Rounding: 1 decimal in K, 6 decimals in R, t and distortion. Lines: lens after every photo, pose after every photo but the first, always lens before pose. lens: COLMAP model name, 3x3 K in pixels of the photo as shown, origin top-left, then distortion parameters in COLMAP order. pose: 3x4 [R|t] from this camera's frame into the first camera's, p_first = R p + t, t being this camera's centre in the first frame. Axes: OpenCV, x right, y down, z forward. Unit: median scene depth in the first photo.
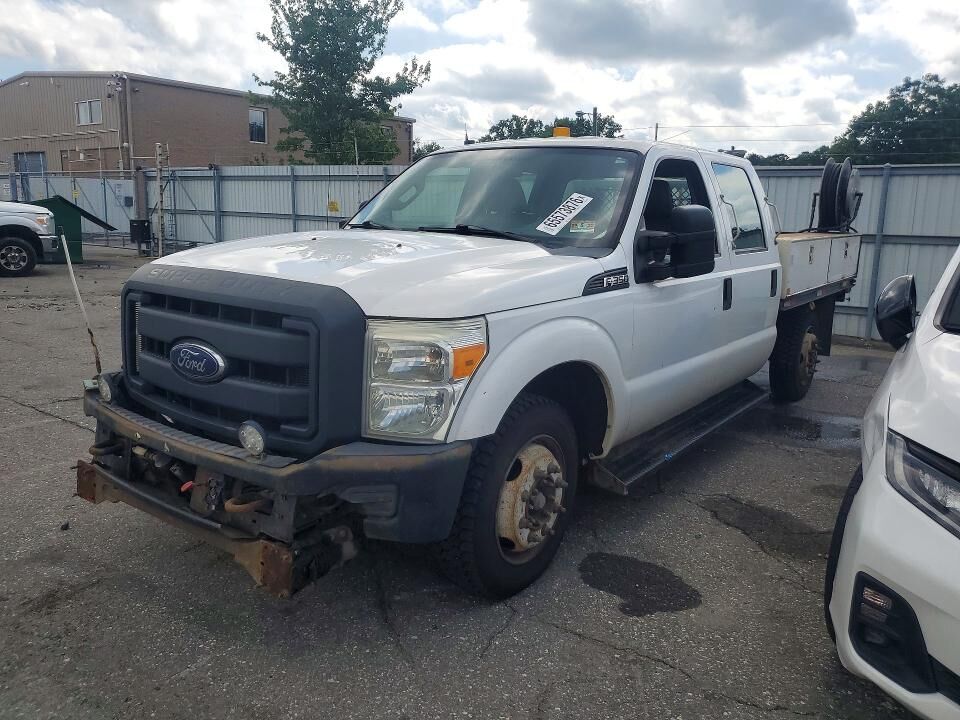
lens RADIAL K [[801.0, 0, 480.0], [0, 801.0, 360.0], [0, 0, 1]] dist [0.002582, 0.000471]
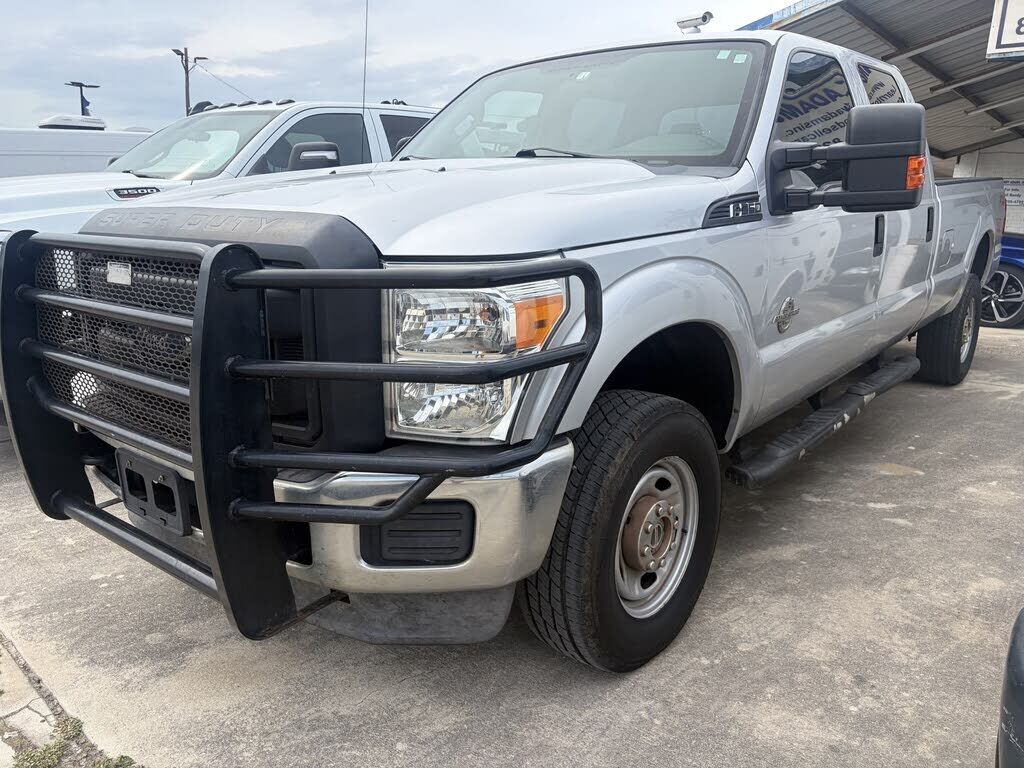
lens RADIAL K [[854.4, 0, 512.0], [0, 854.4, 384.0], [0, 0, 1]] dist [0.002582, 0.000471]
pose [[0.997940, -0.025106, -0.059037, 0.002433], [0.028090, 0.998341, 0.050270, 0.012687], [0.057677, -0.051825, 0.996989, 0.210500]]
